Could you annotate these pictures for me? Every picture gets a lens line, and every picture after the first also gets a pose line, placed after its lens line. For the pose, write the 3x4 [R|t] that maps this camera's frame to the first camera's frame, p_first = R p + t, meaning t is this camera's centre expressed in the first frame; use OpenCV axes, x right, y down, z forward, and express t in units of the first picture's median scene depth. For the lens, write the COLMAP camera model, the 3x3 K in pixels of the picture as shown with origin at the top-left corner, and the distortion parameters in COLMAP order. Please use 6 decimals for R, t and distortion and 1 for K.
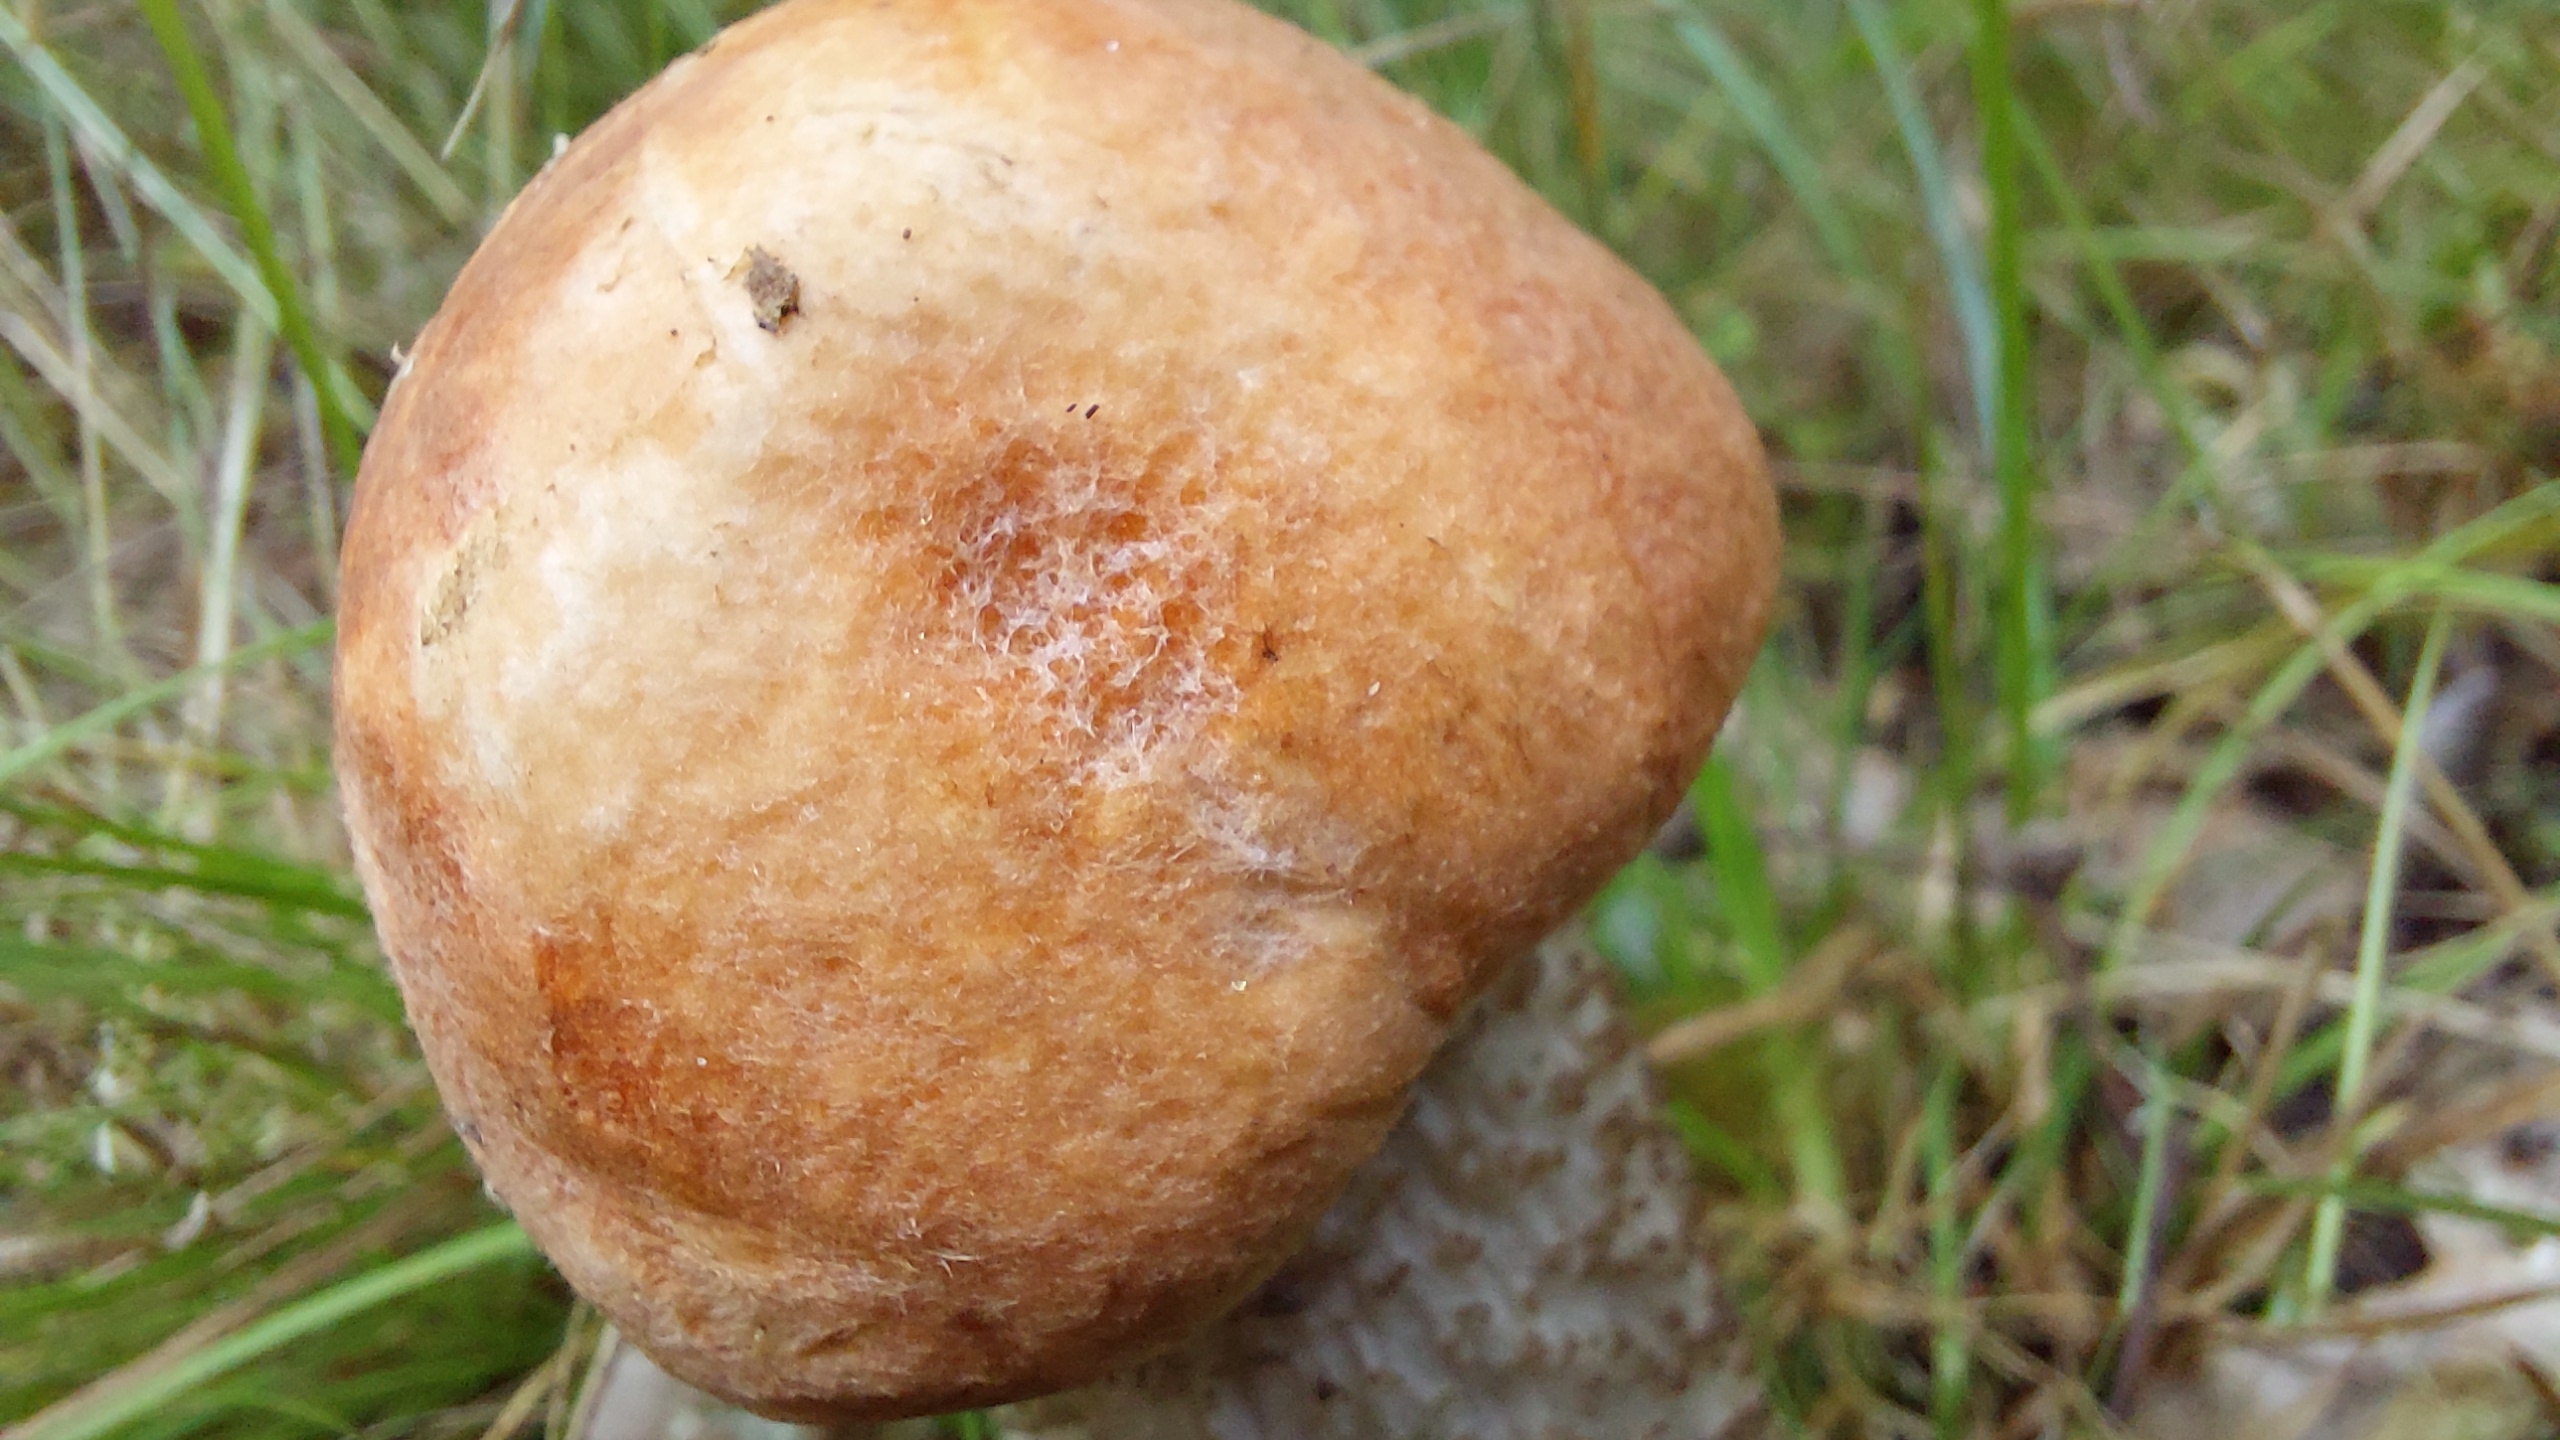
lens RADIAL K [[1834.7, 0, 1280.0], [0, 1834.7, 720.0], [0, 0, 1]] dist [-0.036806, 0.000949]
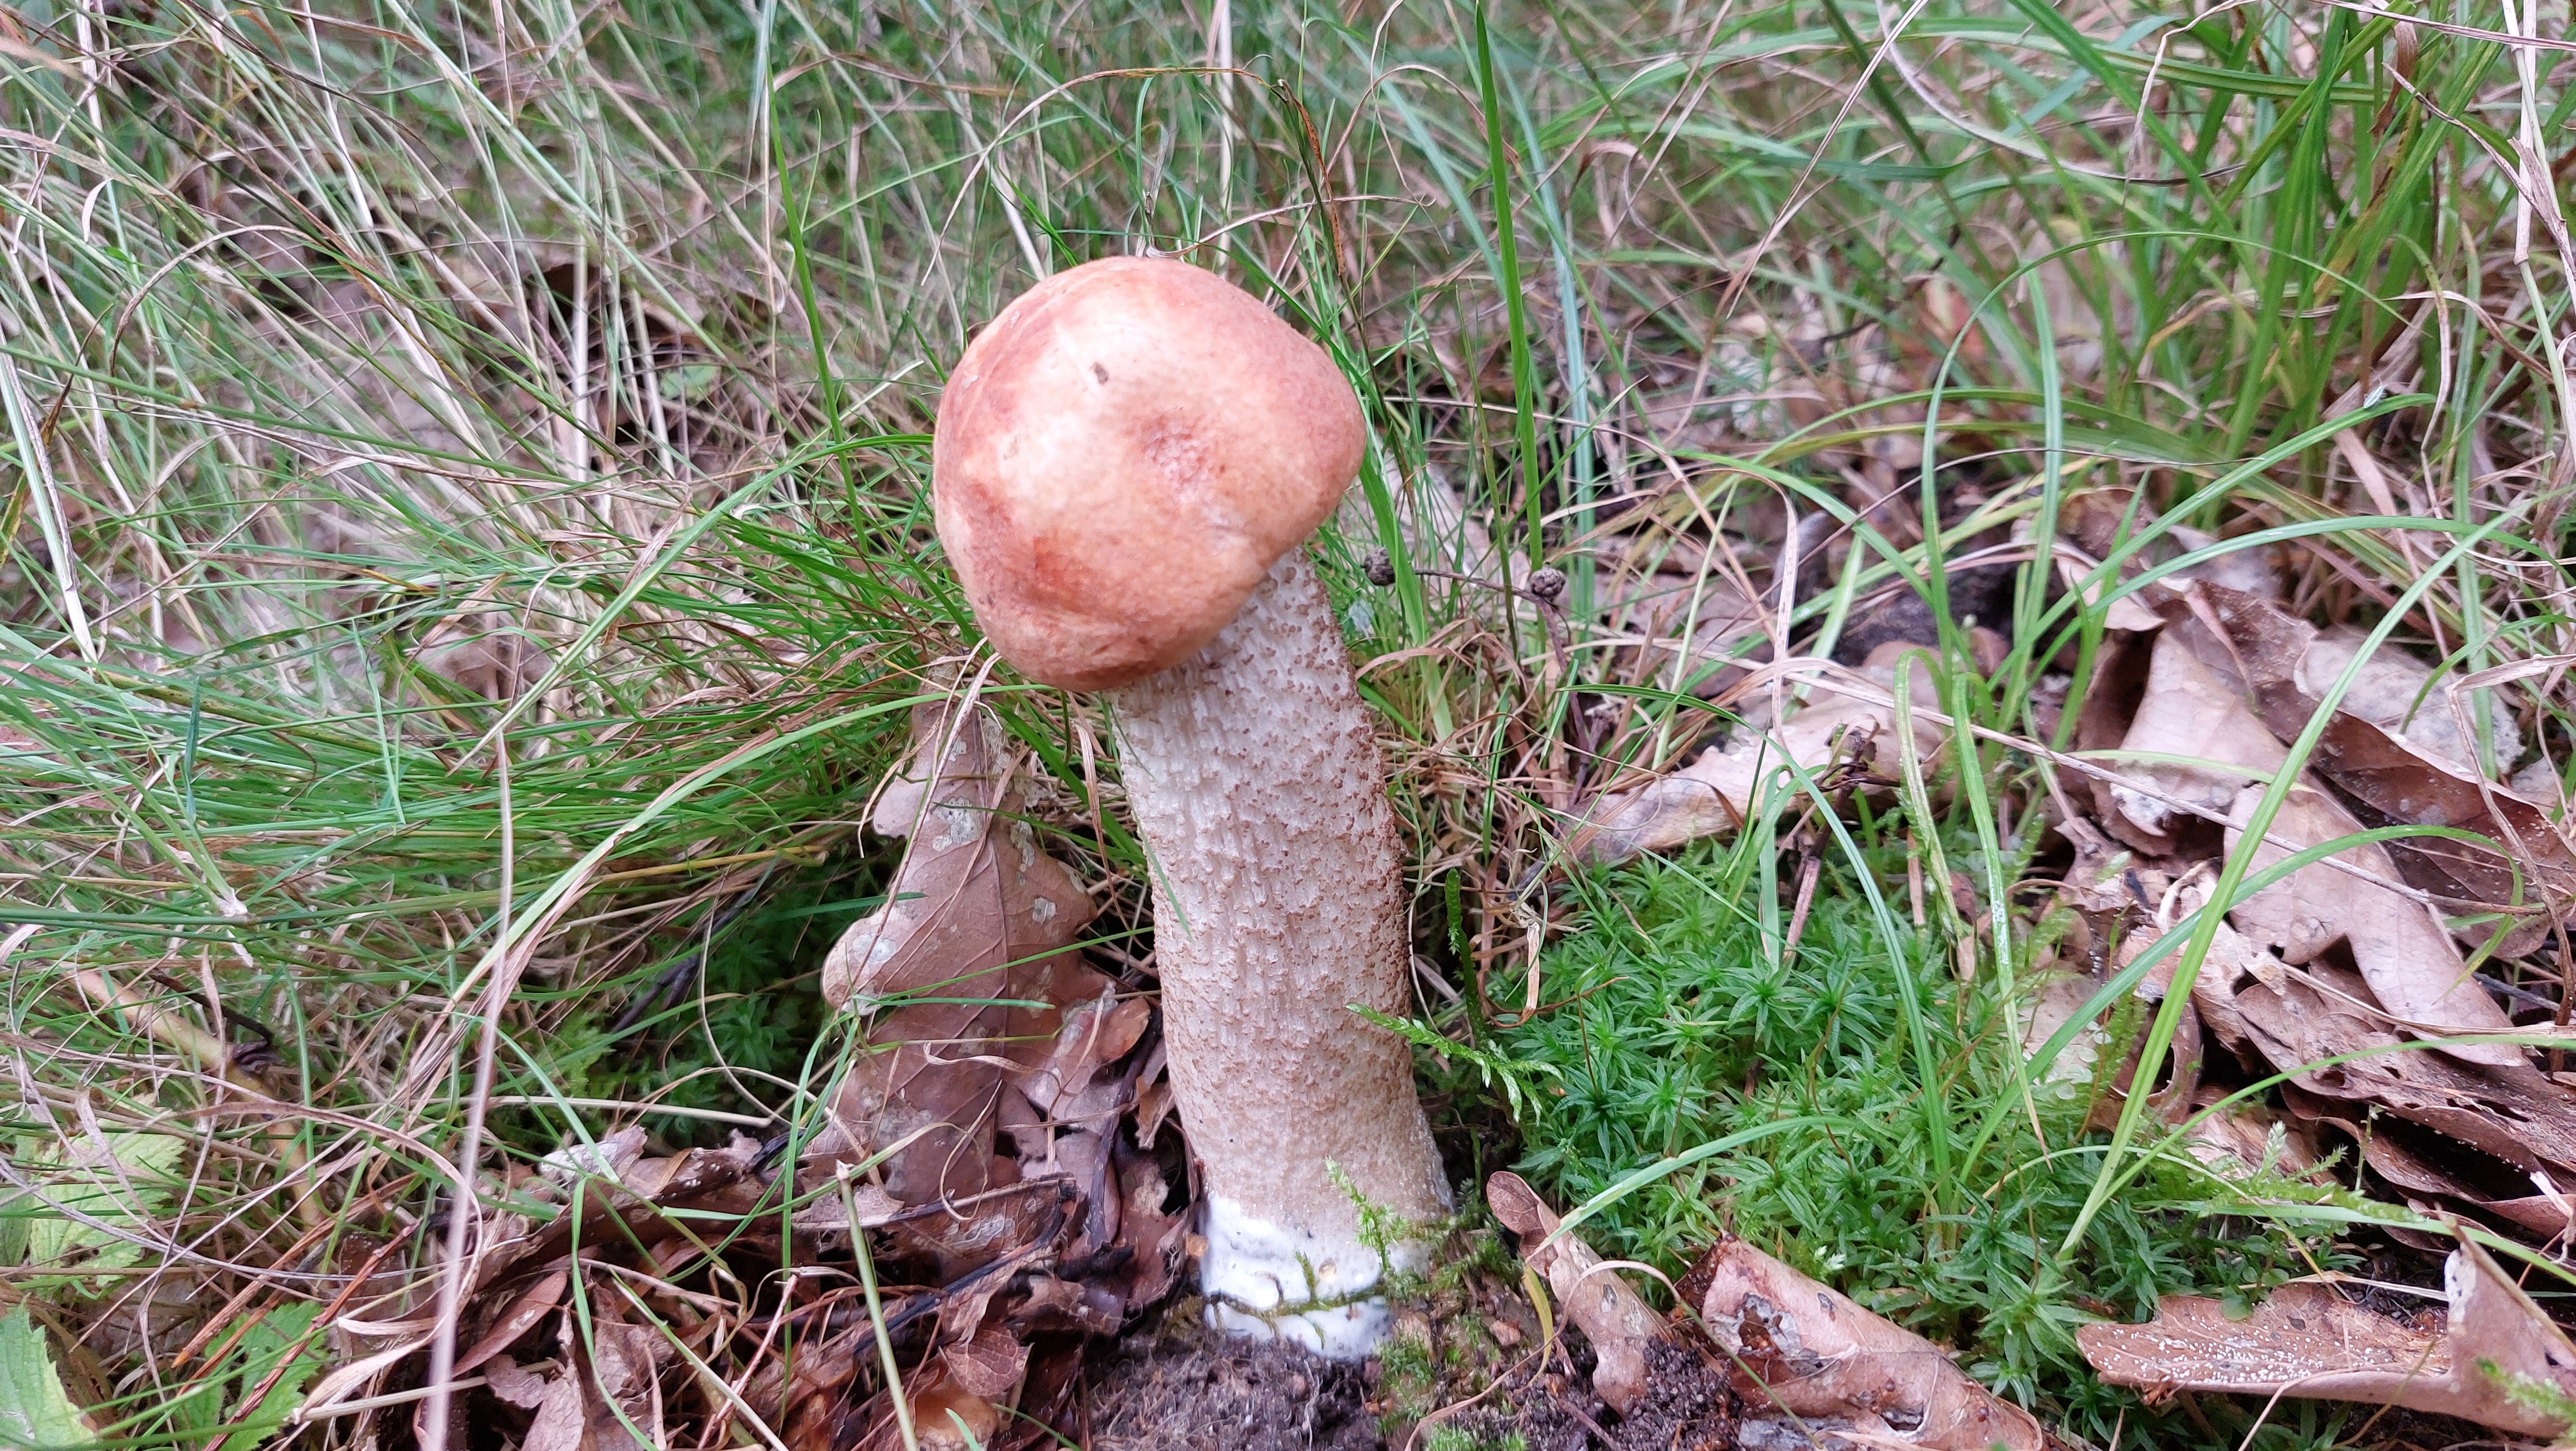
lens RADIAL K [[1916.9, 0, 1288.0], [0, 1916.9, 725.5], [0, 0, 1]] dist [0.079096, -0.180755]
pose [[0.995897, 0.020272, 0.088193, -0.177368], [-0.027227, 0.996551, 0.078394, 0.148491], [-0.086300, -0.080474, 0.993014, -2.557155]]
